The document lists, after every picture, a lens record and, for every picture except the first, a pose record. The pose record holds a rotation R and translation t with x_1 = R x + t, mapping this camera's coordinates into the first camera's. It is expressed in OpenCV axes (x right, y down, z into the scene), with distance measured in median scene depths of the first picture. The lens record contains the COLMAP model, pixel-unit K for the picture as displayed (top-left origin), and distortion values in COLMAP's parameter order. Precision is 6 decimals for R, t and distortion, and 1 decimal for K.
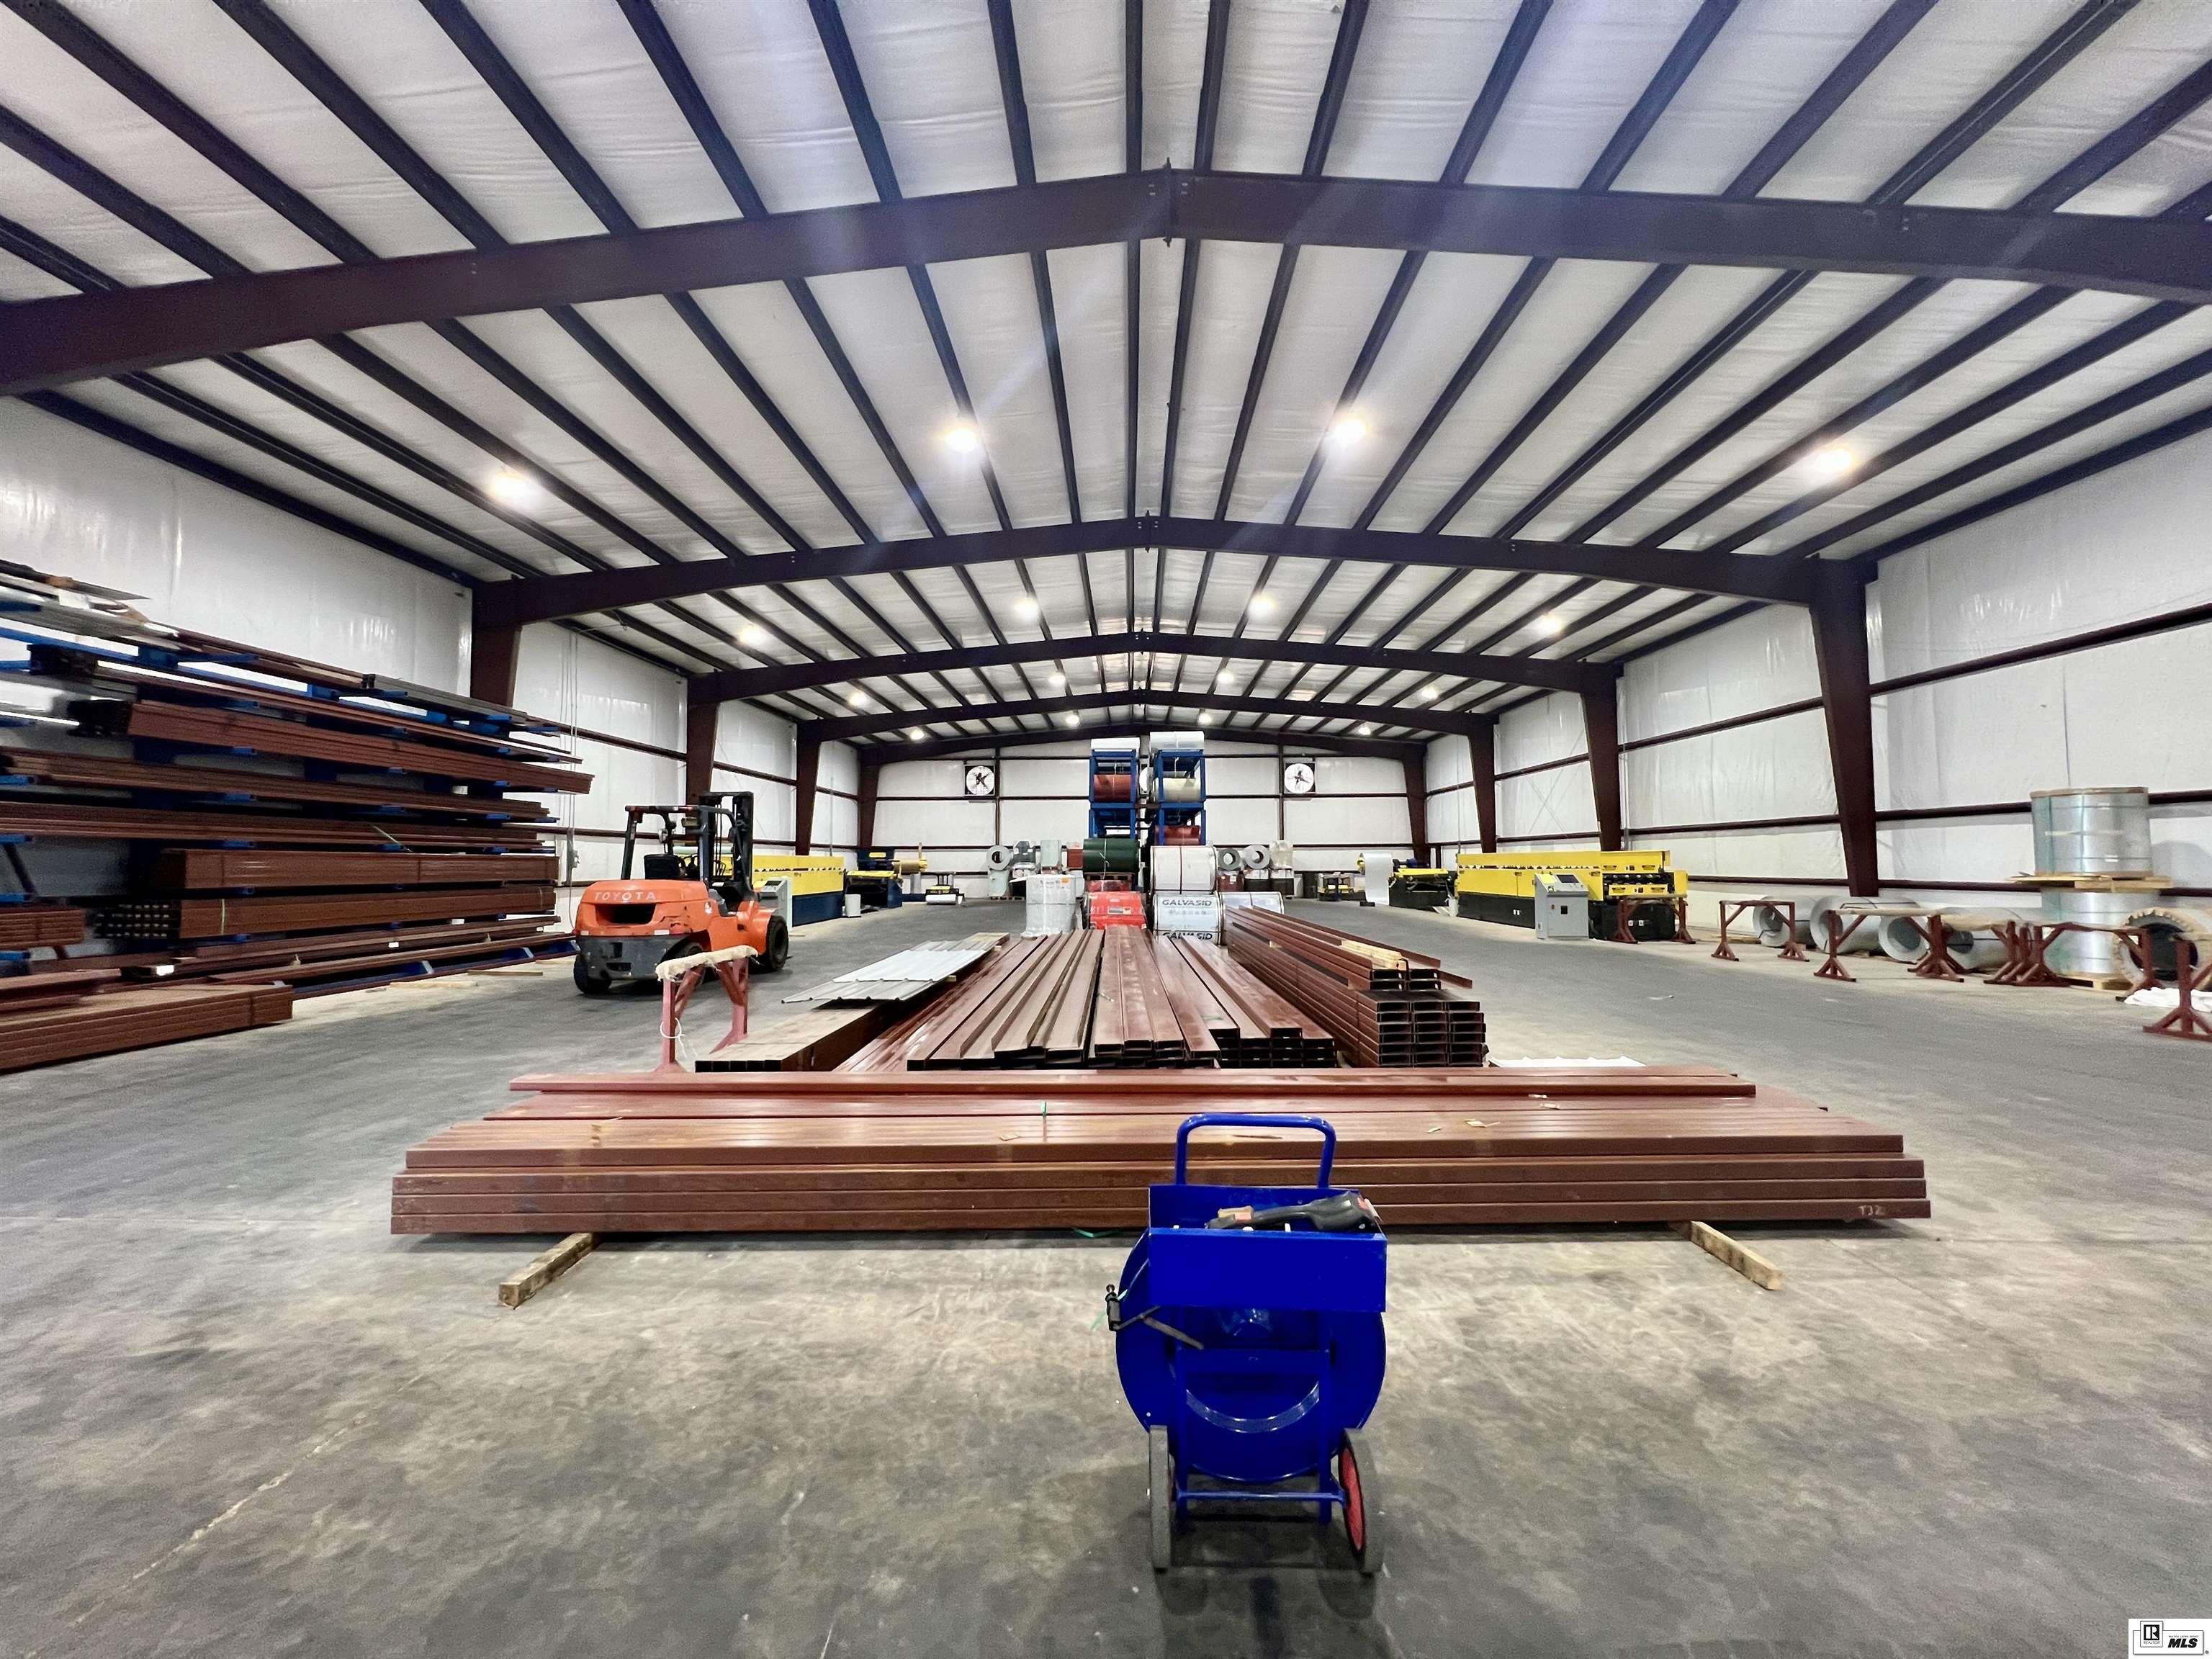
lens RADIAL K [[884.3, 0, 1093.4], [0, 884.3, 824.5], [0, 0, 1]] dist [-0.001795, 0.000541]
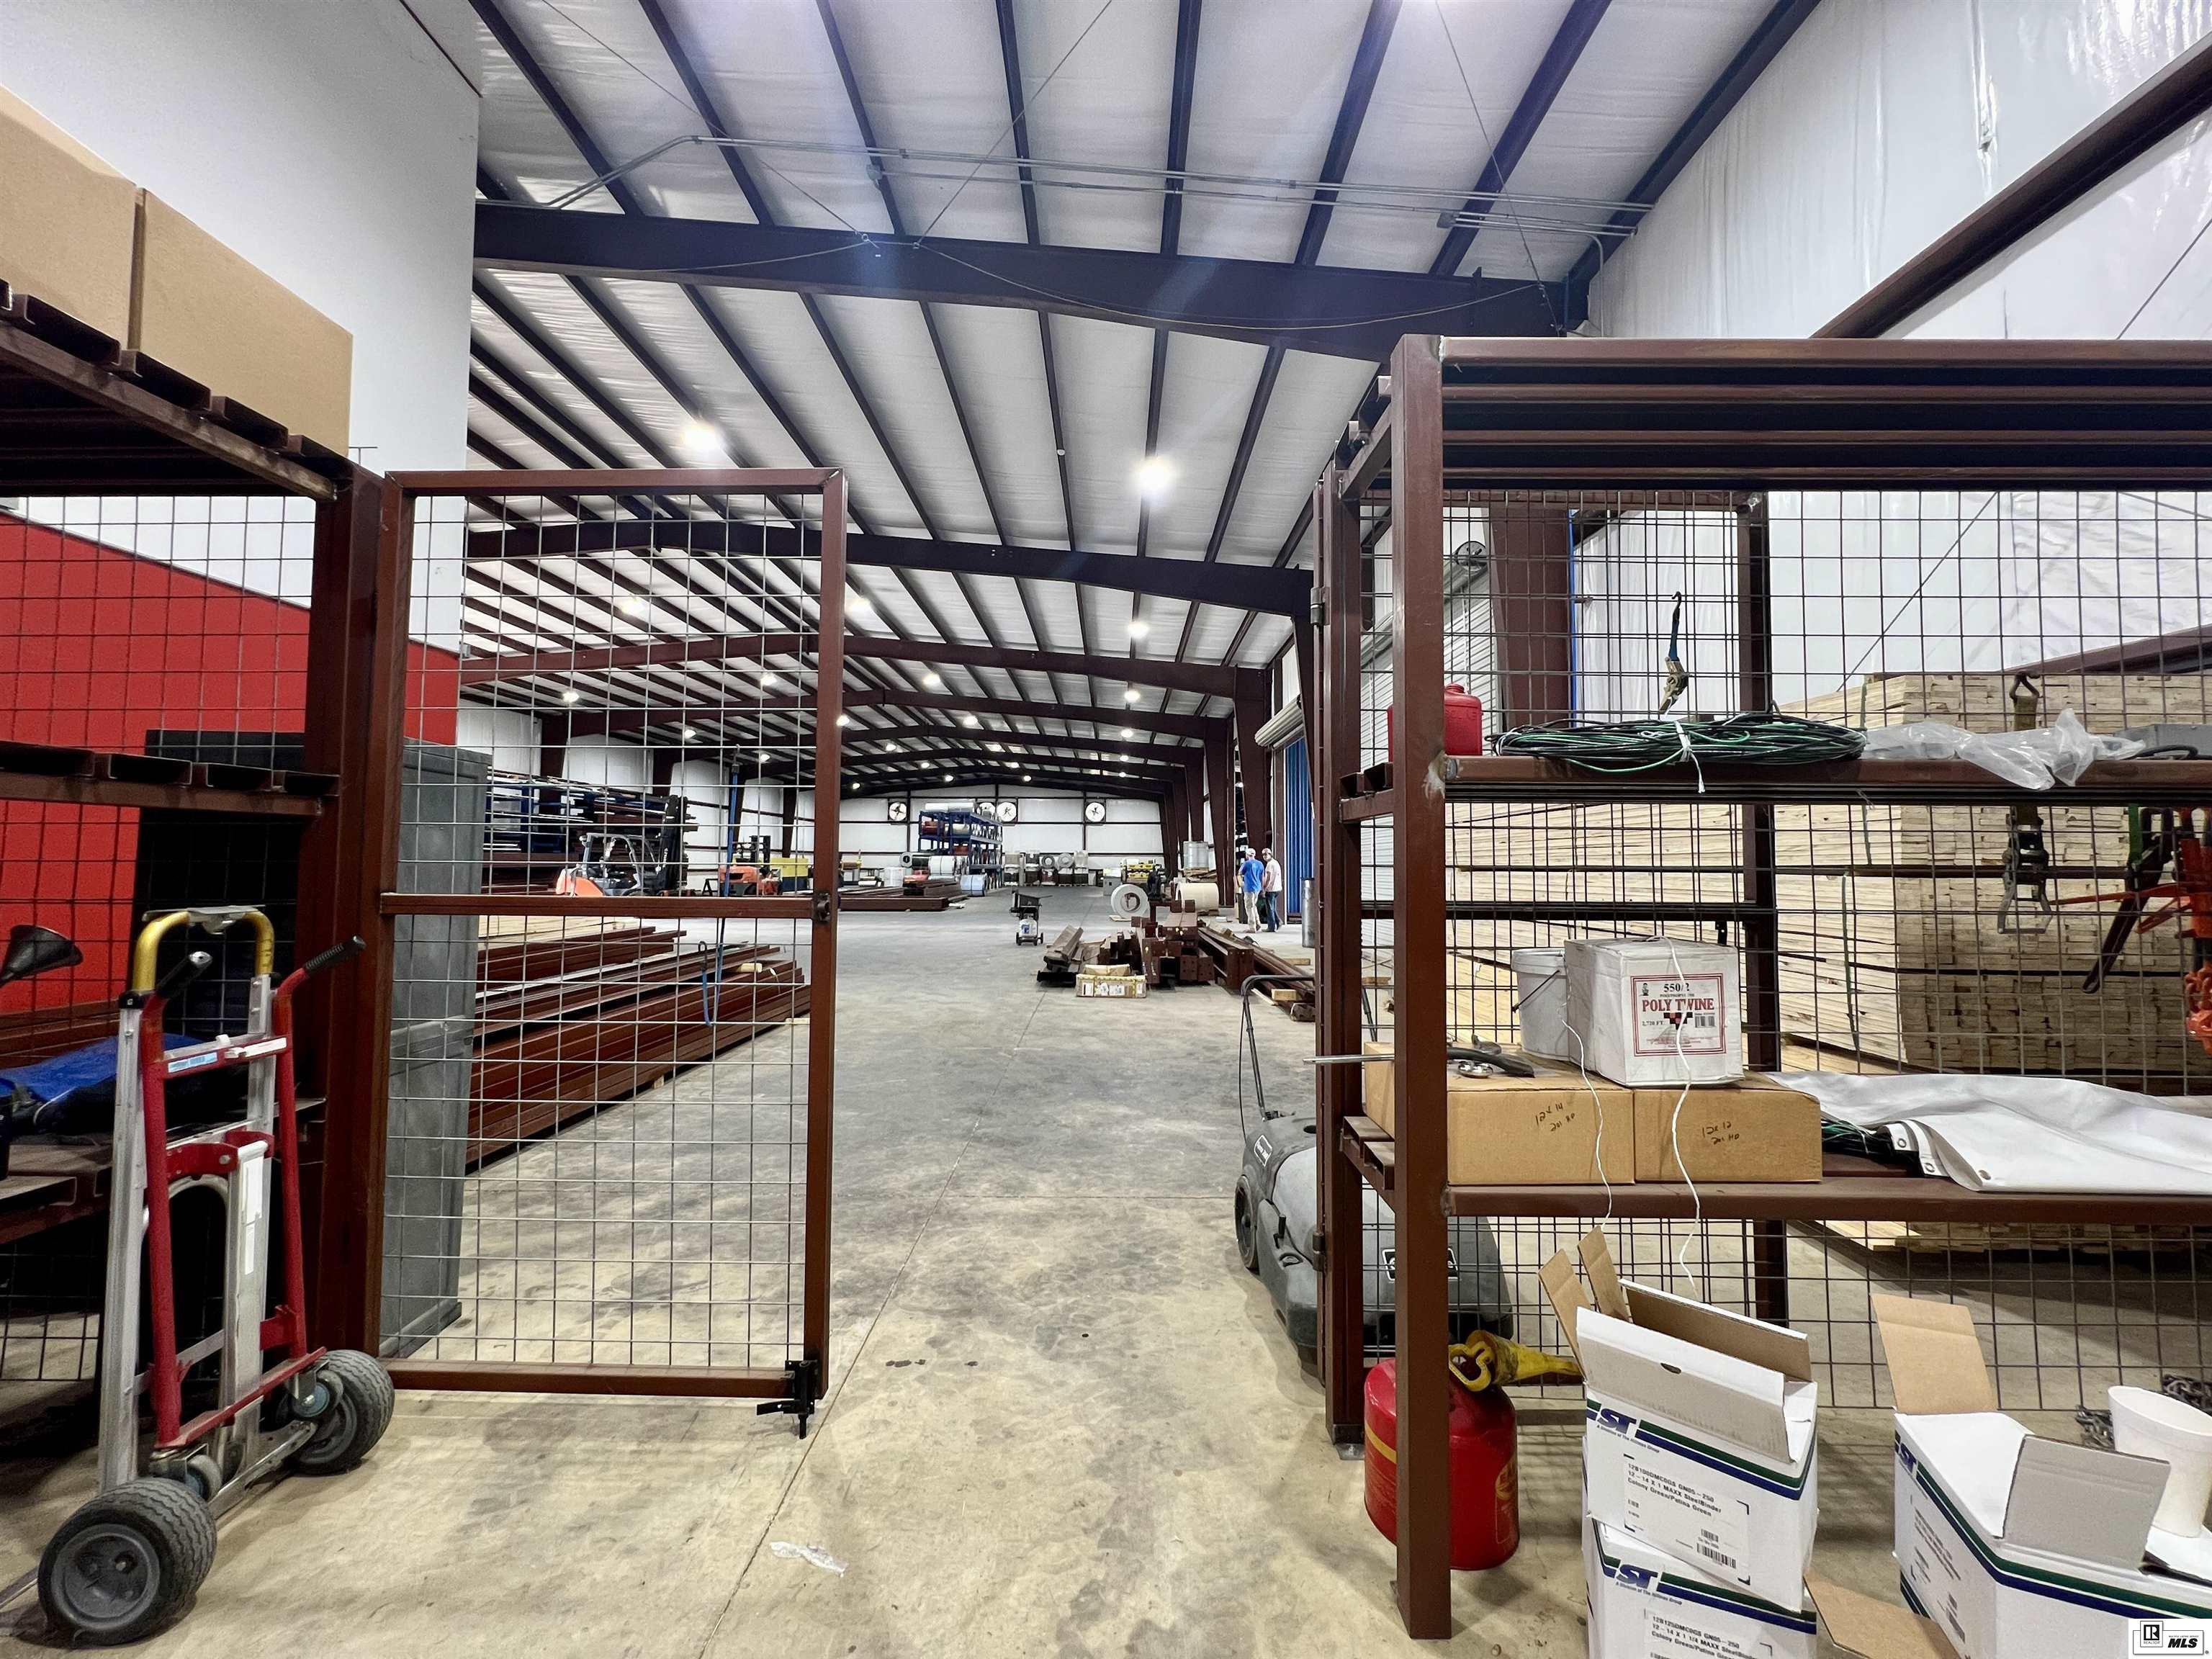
lens RADIAL K [[884.3, 0, 1100.9], [0, 884.3, 828.5], [0, 0, 1]] dist [-0.001795, 0.000541]
pose [[0.999515, 0.009944, 0.029499, 0.451640], [-0.010004, 0.999948, 0.001864, -0.059287], [-0.029479, -0.002159, 0.999563, -1.431680]]
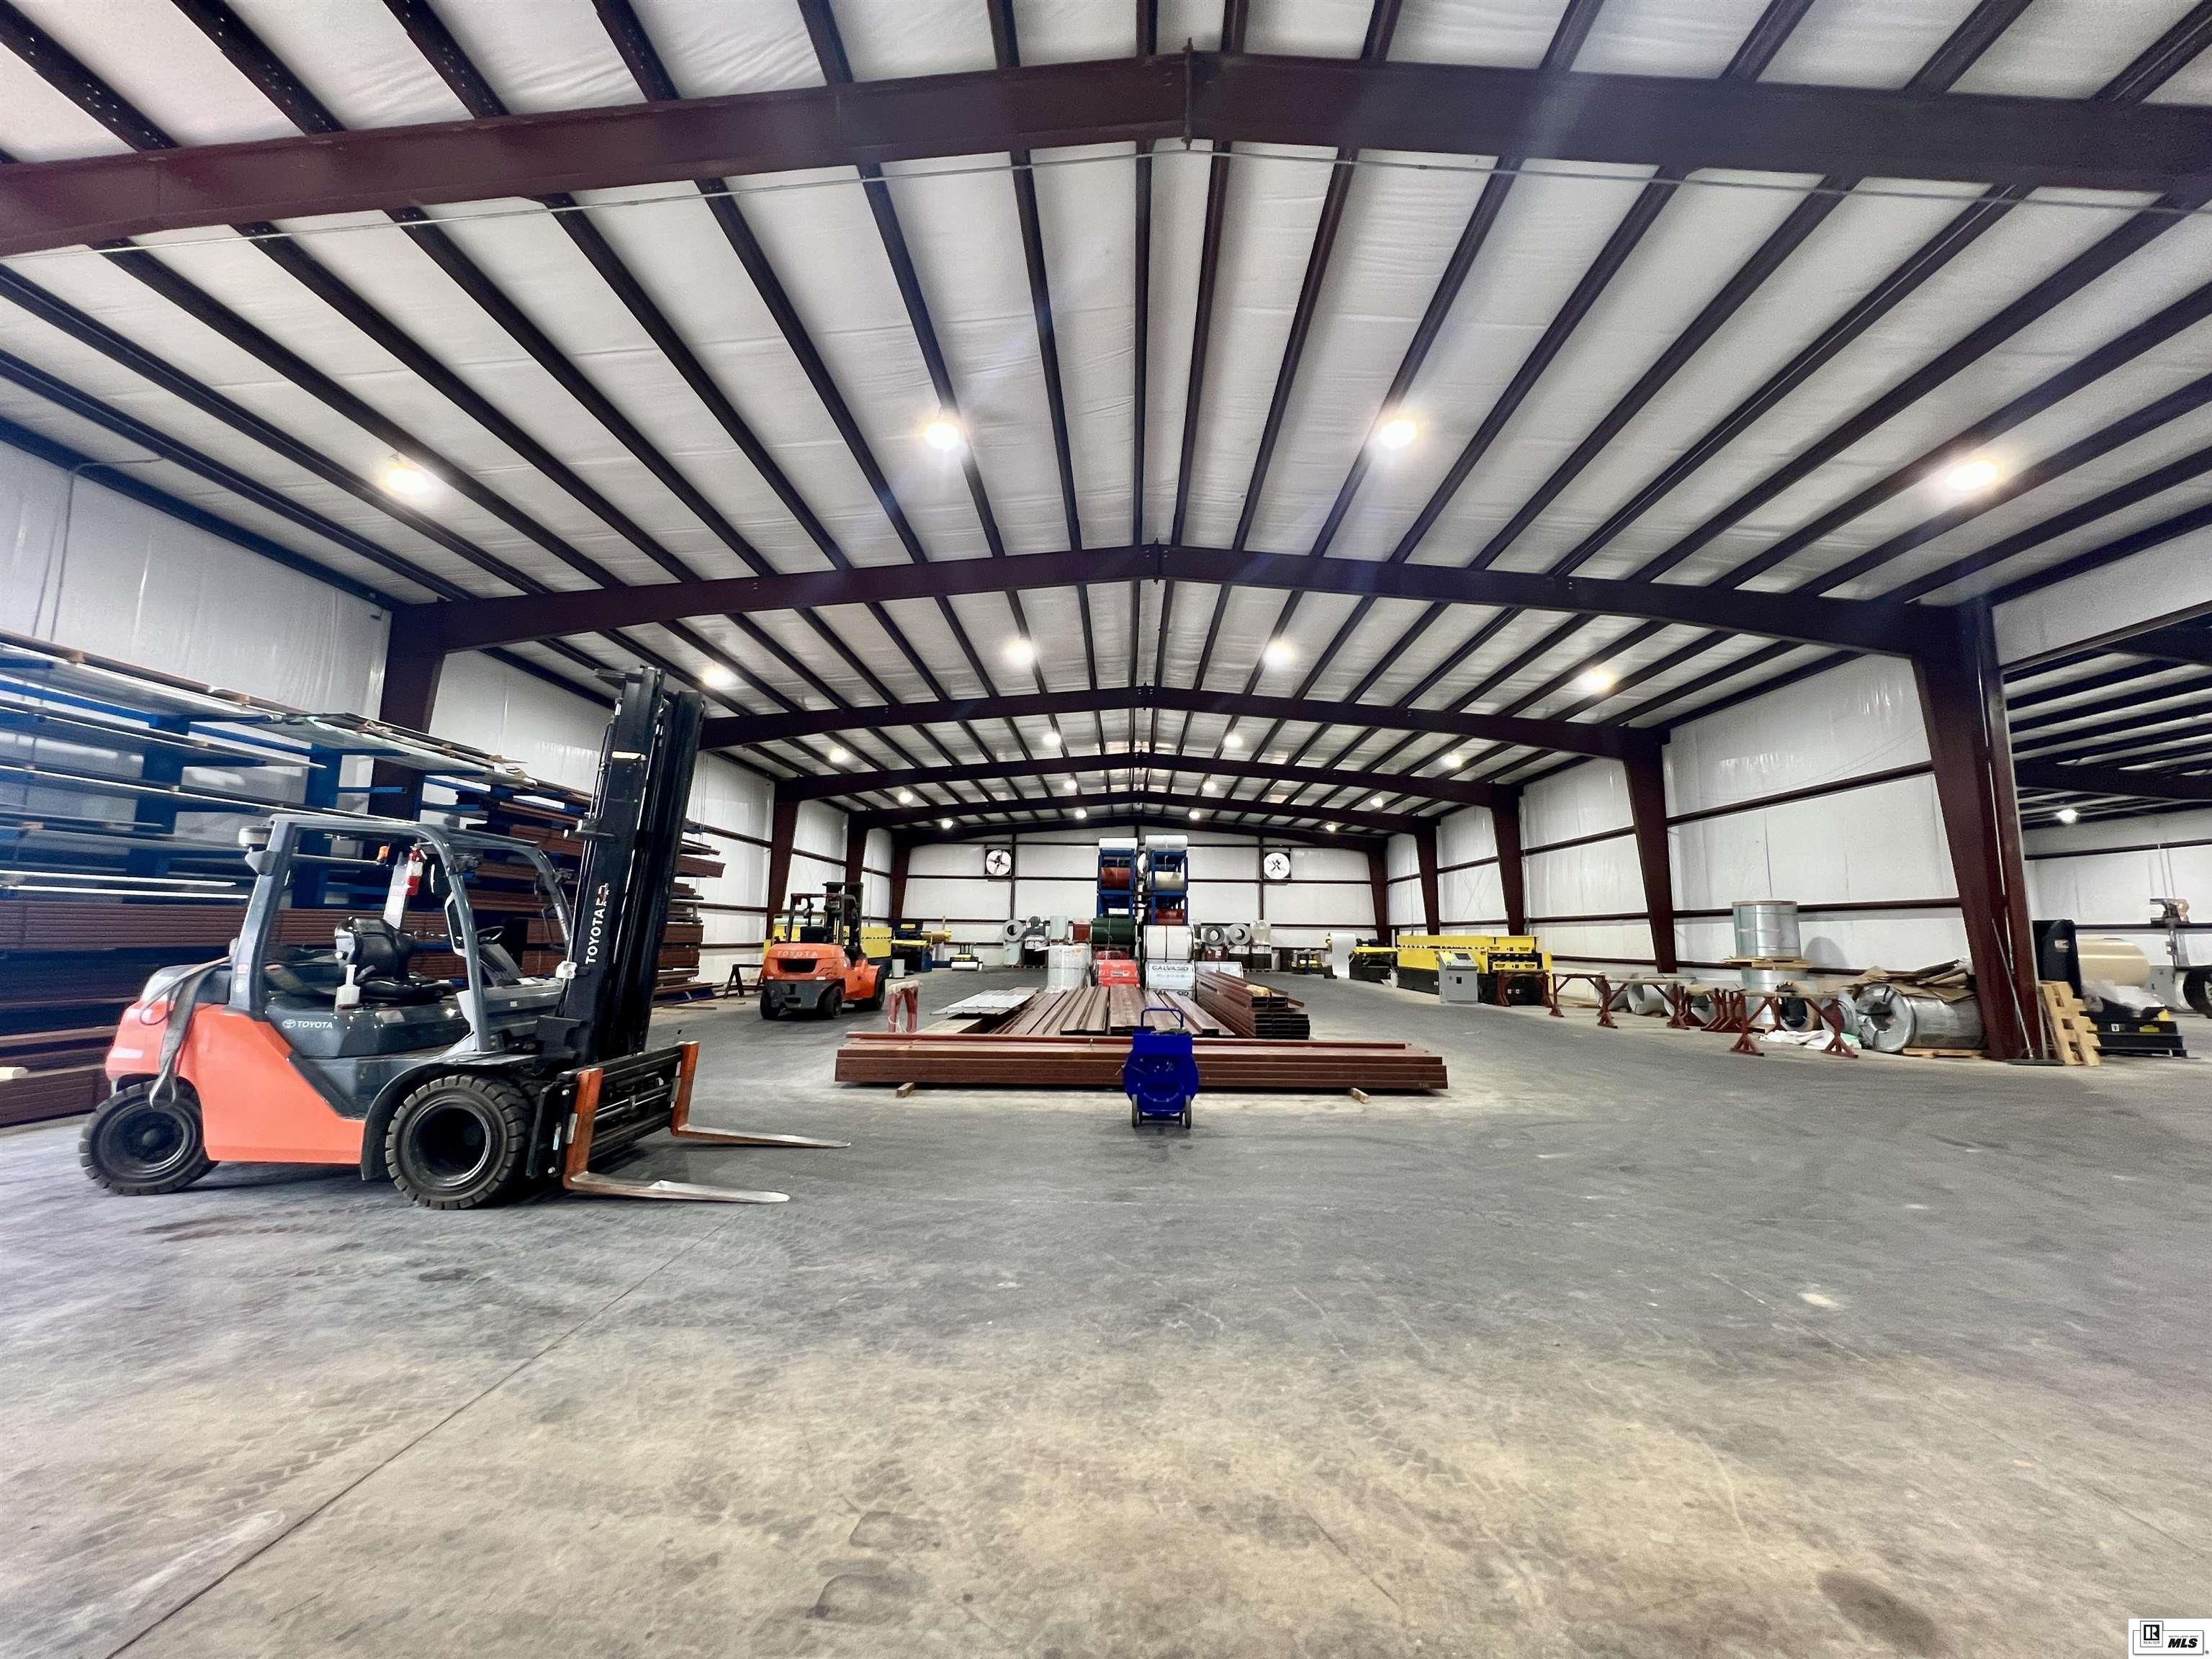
lens RADIAL K [[884.3, 0, 1094.2], [0, 884.3, 835.4], [0, 0, 1]] dist [-0.001795, 0.000541]
pose [[0.999813, 0.019310, 0.001345, -0.014685], [-0.019168, 0.997346, -0.070235, -0.015863], [-0.002698, 0.070196, 0.997530, -0.334907]]
